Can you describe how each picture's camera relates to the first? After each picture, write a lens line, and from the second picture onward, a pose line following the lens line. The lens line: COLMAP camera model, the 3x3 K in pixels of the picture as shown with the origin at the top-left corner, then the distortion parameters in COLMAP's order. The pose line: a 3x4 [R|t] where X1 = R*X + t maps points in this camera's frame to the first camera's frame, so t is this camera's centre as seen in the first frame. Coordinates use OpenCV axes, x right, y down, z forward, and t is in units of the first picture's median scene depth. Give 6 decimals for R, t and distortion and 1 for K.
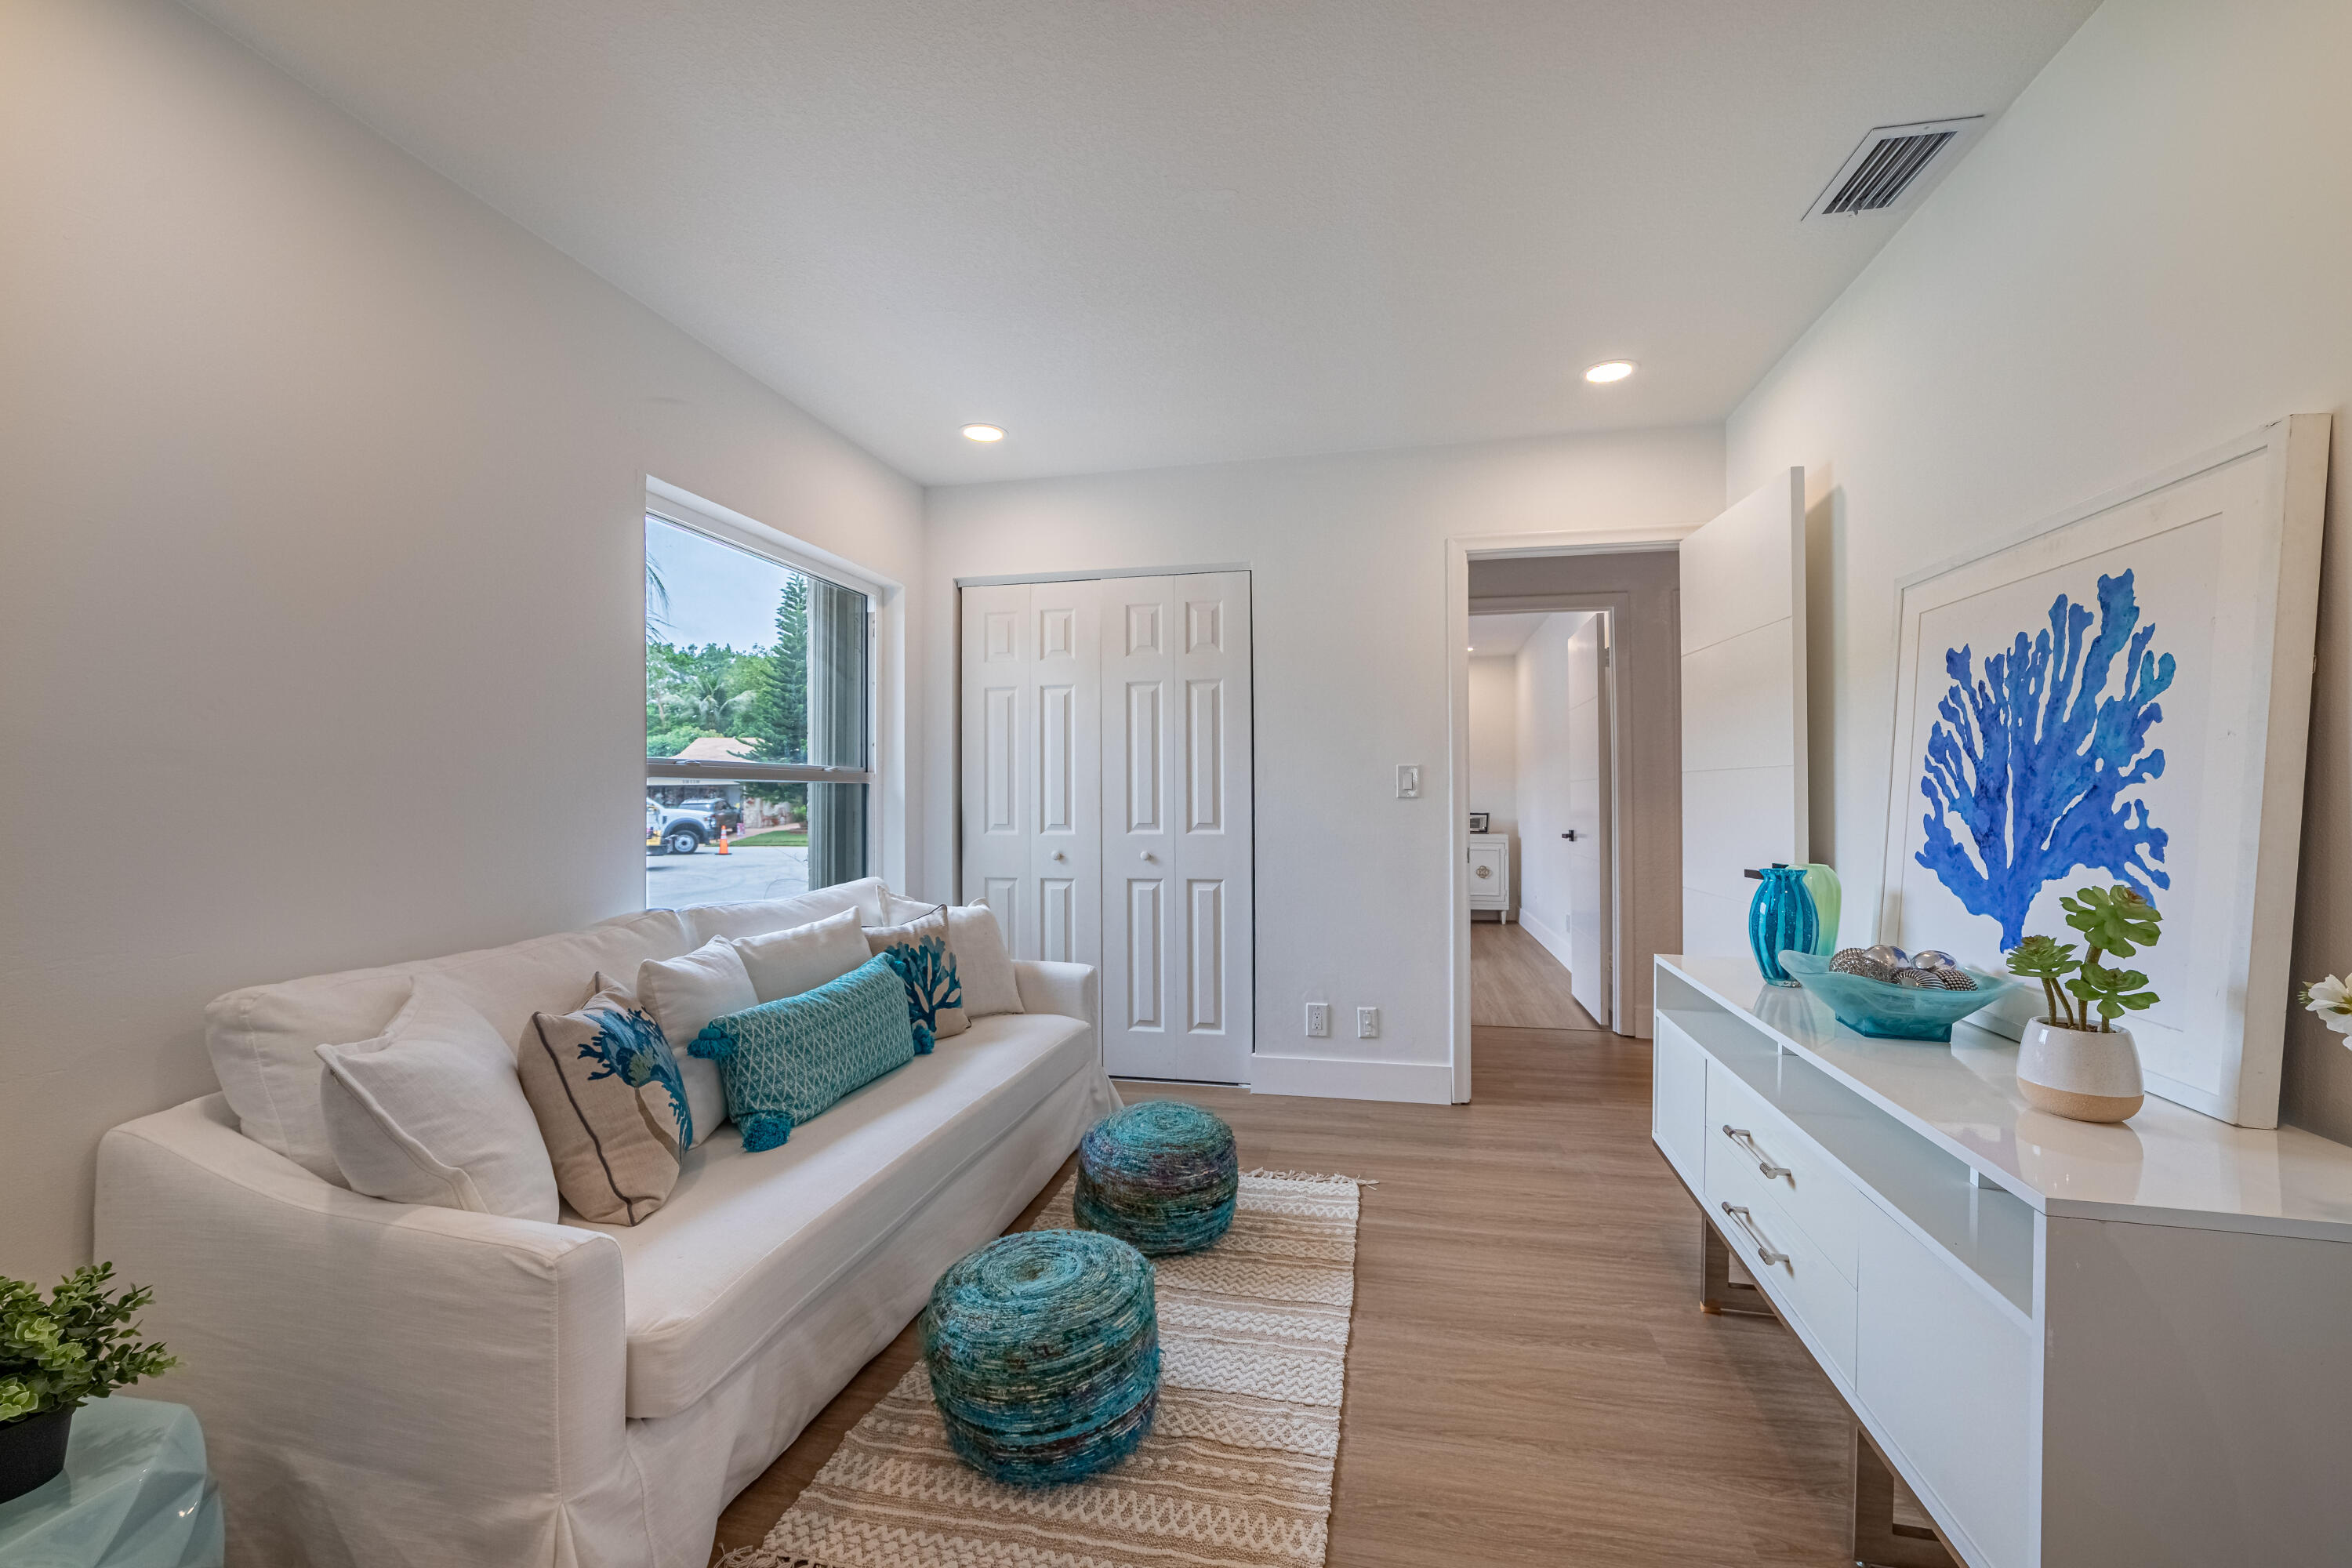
lens RADIAL K [[936.7, 0, 1173.7], [0, 936.7, 789.5], [0, 0, 1]] dist [0.000055, 0.000109]
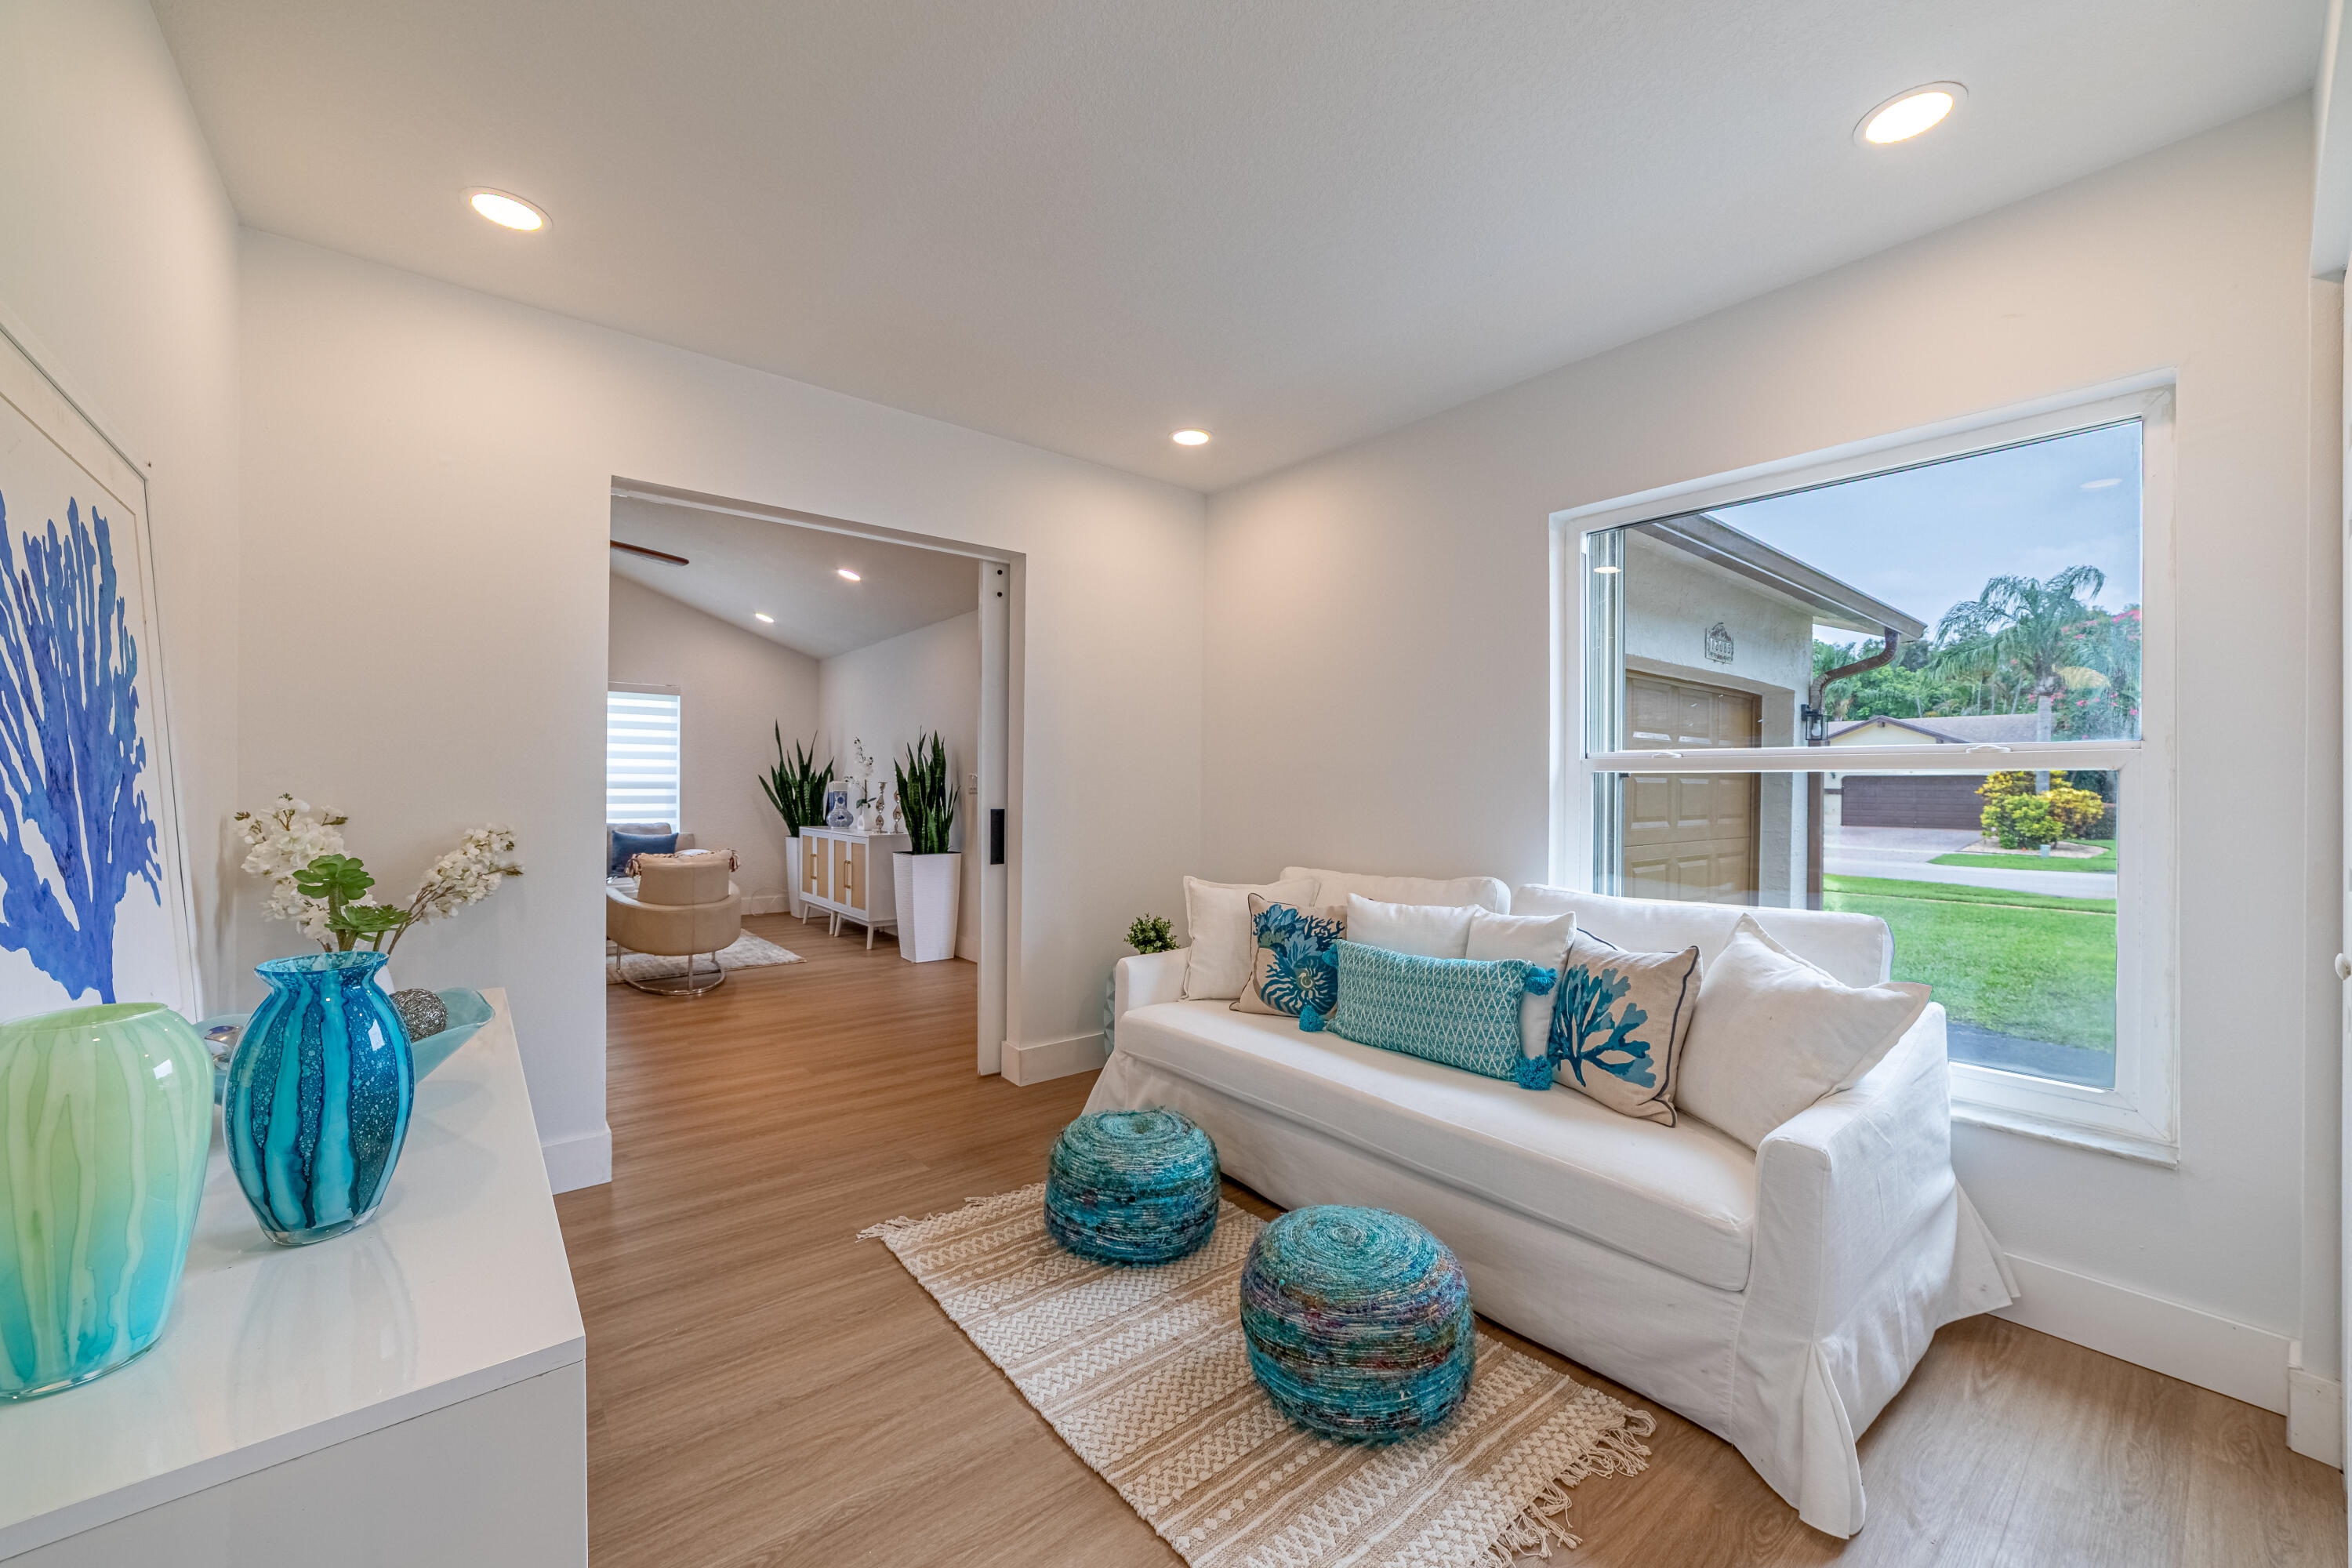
lens RADIAL K [[913.4, 0, 1174.0], [0, 913.4, 793.7], [0, 0, 1]] dist [-0.000076, 0.000479]
pose [[-0.613609, 0.004202, -0.789599, 0.849840], [0.002340, 0.999991, 0.003502, 0.009684], [0.789607, 0.000301, -0.613613, 1.787969]]
